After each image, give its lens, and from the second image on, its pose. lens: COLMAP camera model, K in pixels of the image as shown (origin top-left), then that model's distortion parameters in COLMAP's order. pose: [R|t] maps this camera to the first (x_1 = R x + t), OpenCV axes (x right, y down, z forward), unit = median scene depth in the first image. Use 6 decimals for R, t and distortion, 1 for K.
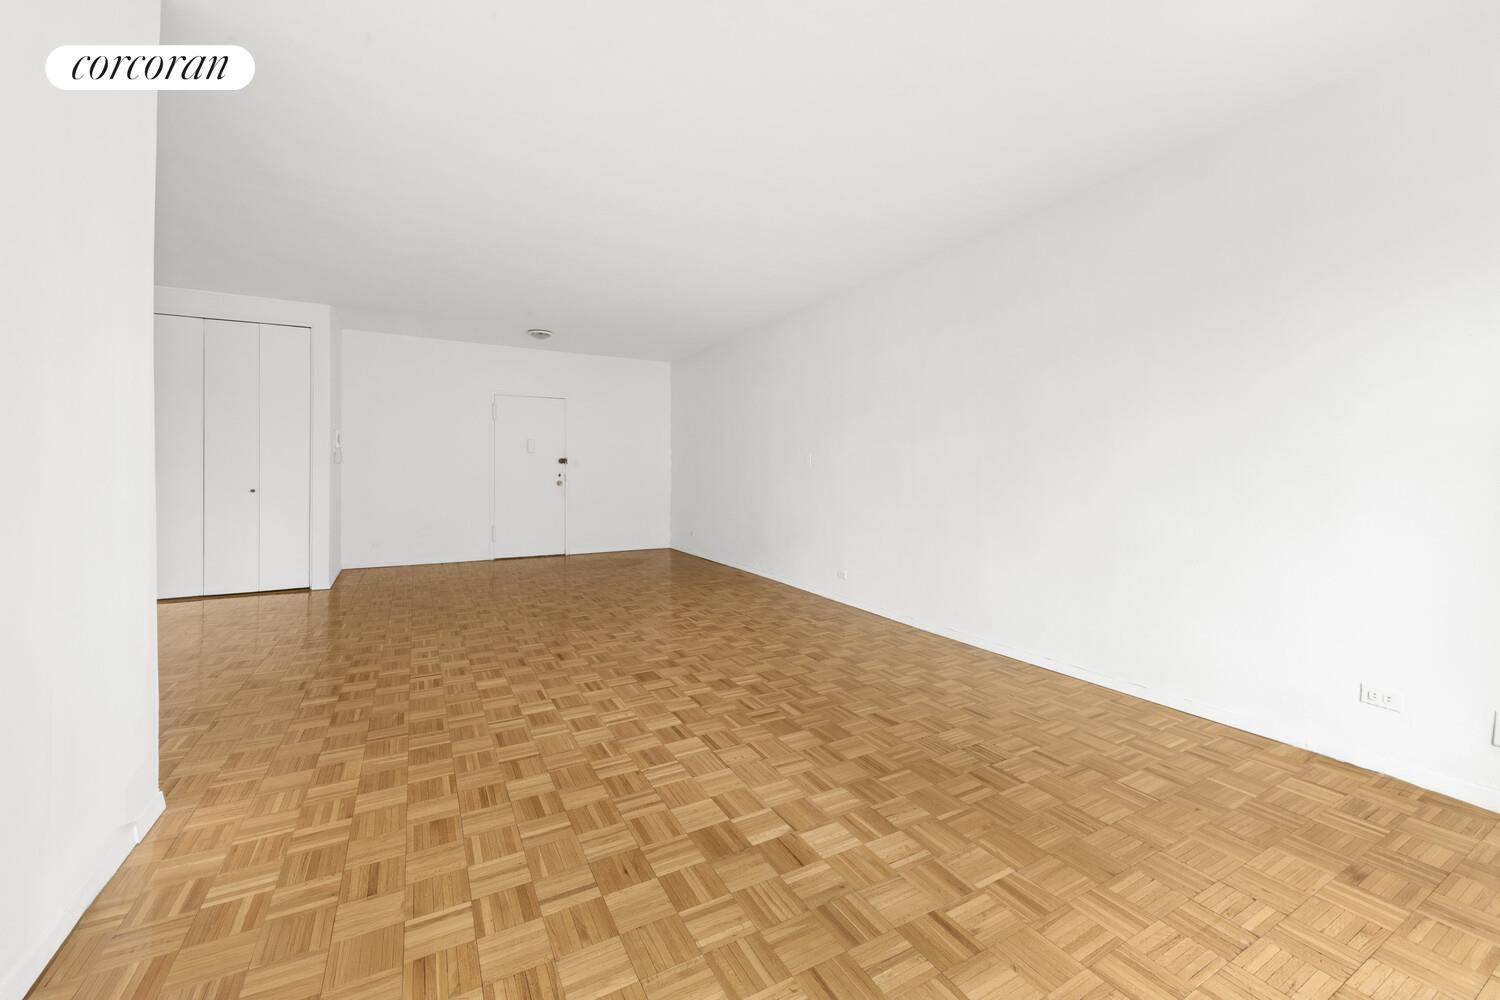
lens RADIAL K [[590.9, 0, 756.5], [0, 590.9, 476.5], [0, 0, 1]] dist [0.011535, -0.000500]
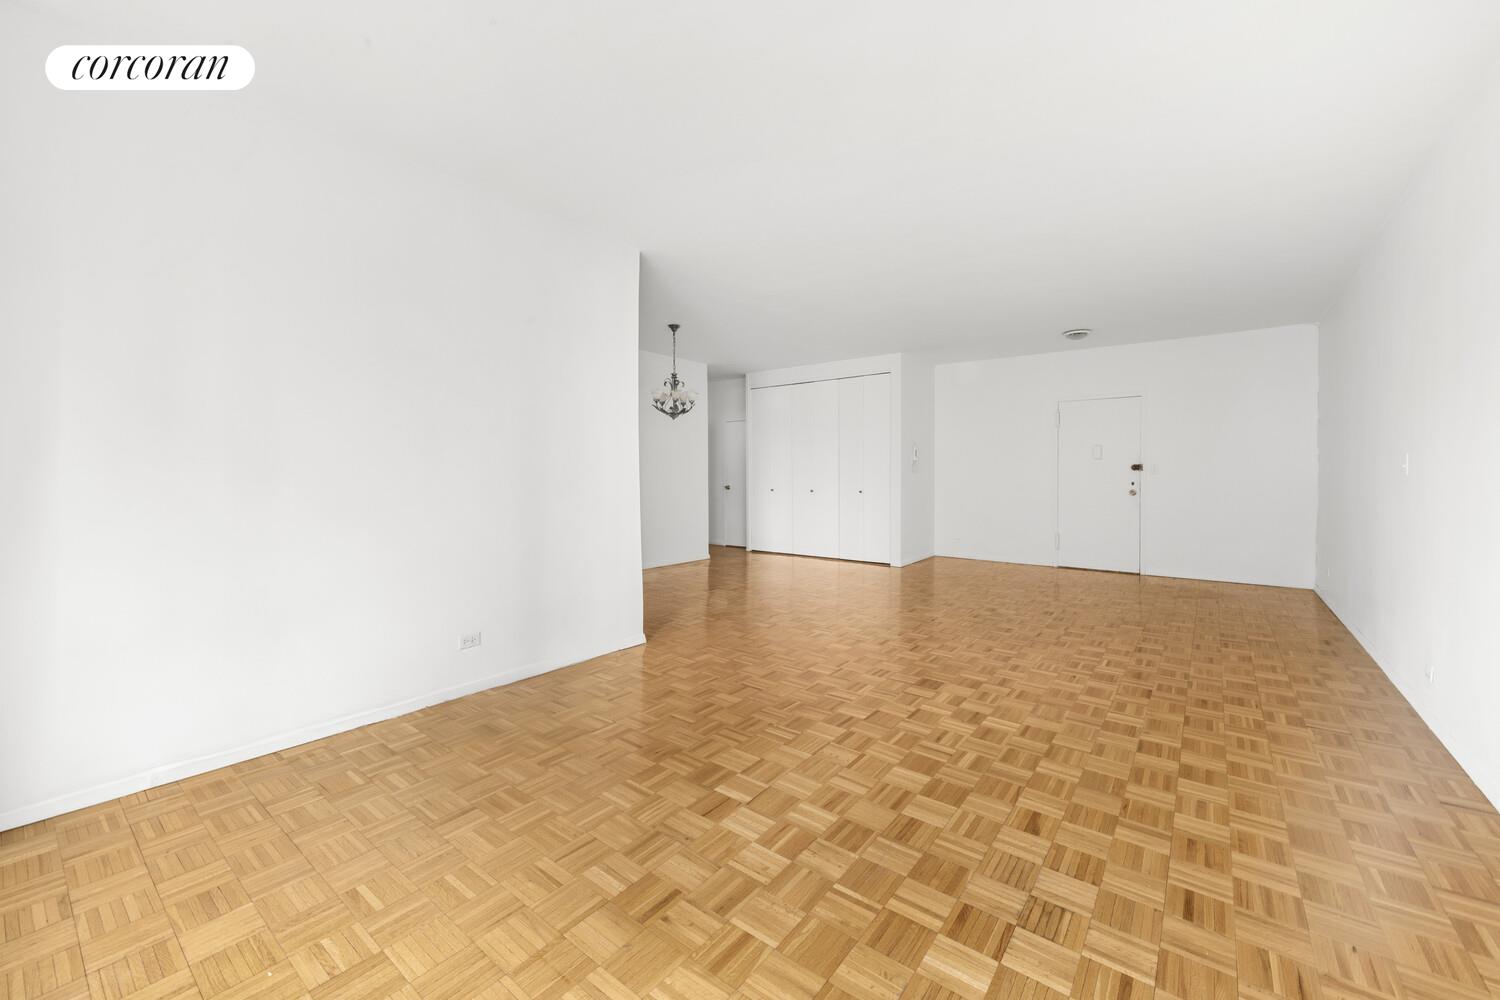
lens RADIAL K [[590.9, 0, 756.5], [0, 590.9, 476.5], [0, 0, 1]] dist [0.011535, -0.000500]
pose [[0.399397, 0.004412, -0.916768, 0.742117], [-0.011751, 0.999931, -0.000308, -0.016673], [0.916703, 0.010896, 0.399421, 0.377022]]
